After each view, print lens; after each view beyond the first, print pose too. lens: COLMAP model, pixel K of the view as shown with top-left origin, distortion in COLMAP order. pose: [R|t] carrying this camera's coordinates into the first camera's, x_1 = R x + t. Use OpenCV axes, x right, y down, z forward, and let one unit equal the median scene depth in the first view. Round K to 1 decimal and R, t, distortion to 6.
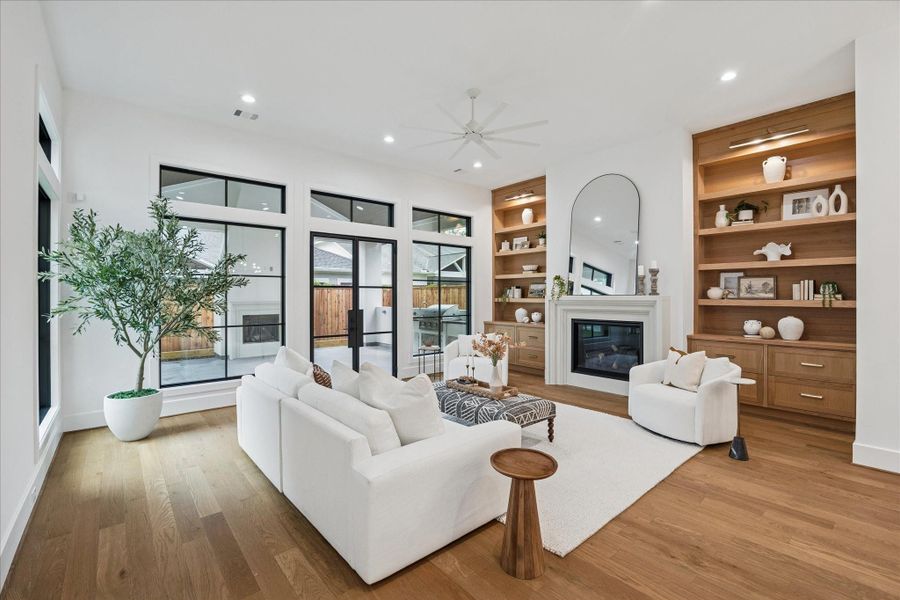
lens RADIAL K [[414.4, 0, 452.4], [0, 414.4, 295.2], [0, 0, 1]] dist [-0.003678, -0.000366]
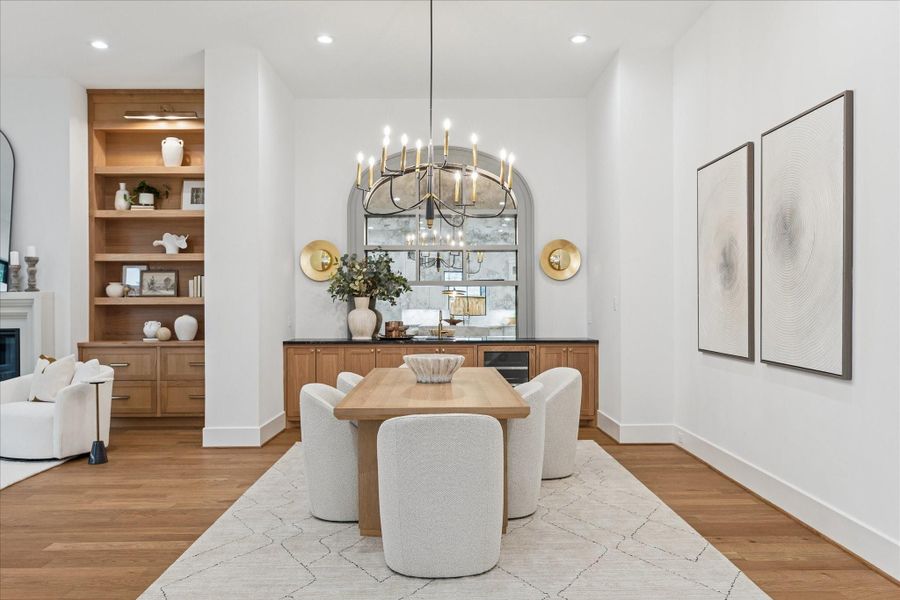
lens RADIAL K [[717.8, 0, 448.0], [0, 717.8, 300.0], [0, 0, 1]] dist [0.004381, -0.006733]
pose [[0.645530, -0.002282, 0.763731, -0.024215], [0.005531, 0.999983, -0.001687, 0.021901], [-0.763715, 0.005313, 0.645532, -0.438181]]
